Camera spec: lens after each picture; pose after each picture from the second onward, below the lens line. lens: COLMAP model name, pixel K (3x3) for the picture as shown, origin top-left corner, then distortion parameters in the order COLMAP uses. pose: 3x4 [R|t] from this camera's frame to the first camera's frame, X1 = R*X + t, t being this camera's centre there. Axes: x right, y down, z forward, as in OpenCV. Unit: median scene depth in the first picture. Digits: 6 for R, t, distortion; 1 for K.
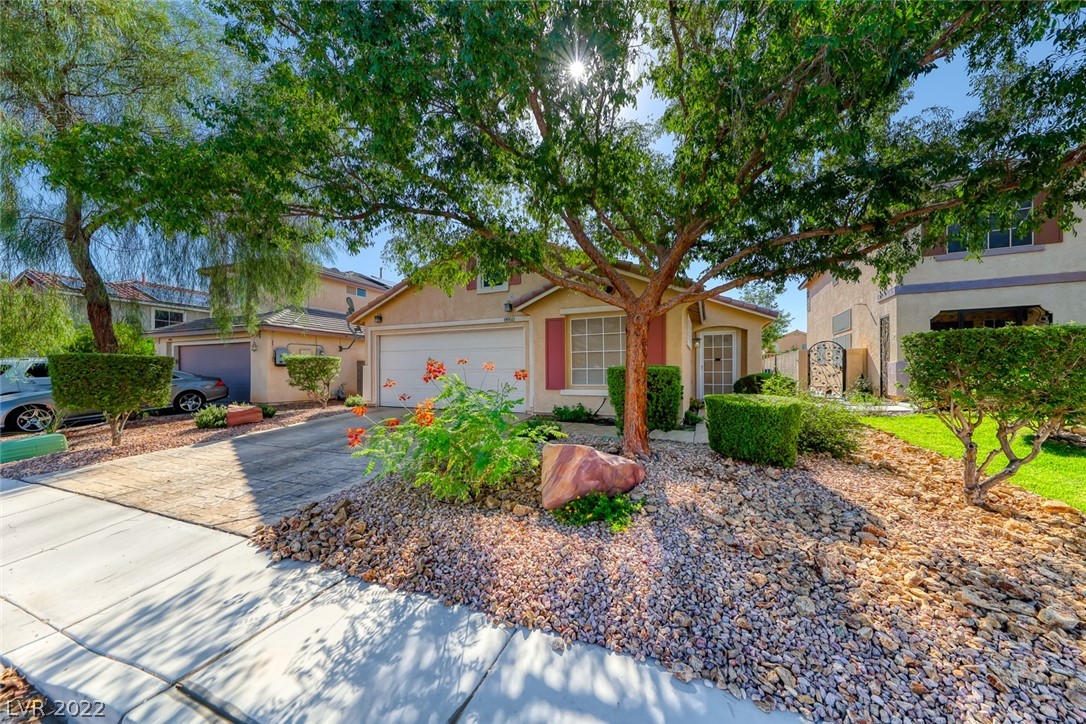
lens RADIAL K [[367.3, 0, 540.9], [0, 367.3, 359.0], [0, 0, 1]] dist [0.028455, -0.009947]
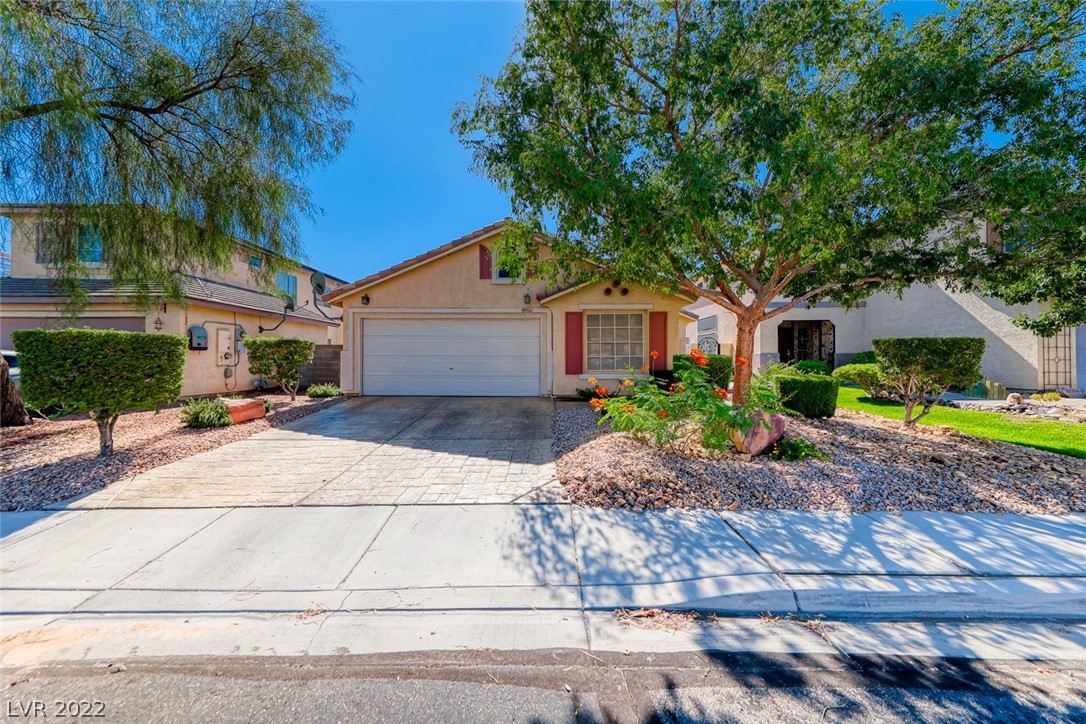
lens RADIAL K [[367.3, 0, 540.9], [0, 367.3, 359.0], [0, 0, 1]] dist [0.028455, -0.009947]
pose [[0.923149, 0.004760, 0.384413, -0.495236], [-0.018090, 0.999354, 0.031067, 0.001070], [-0.384017, -0.035633, 0.922638, -0.021502]]
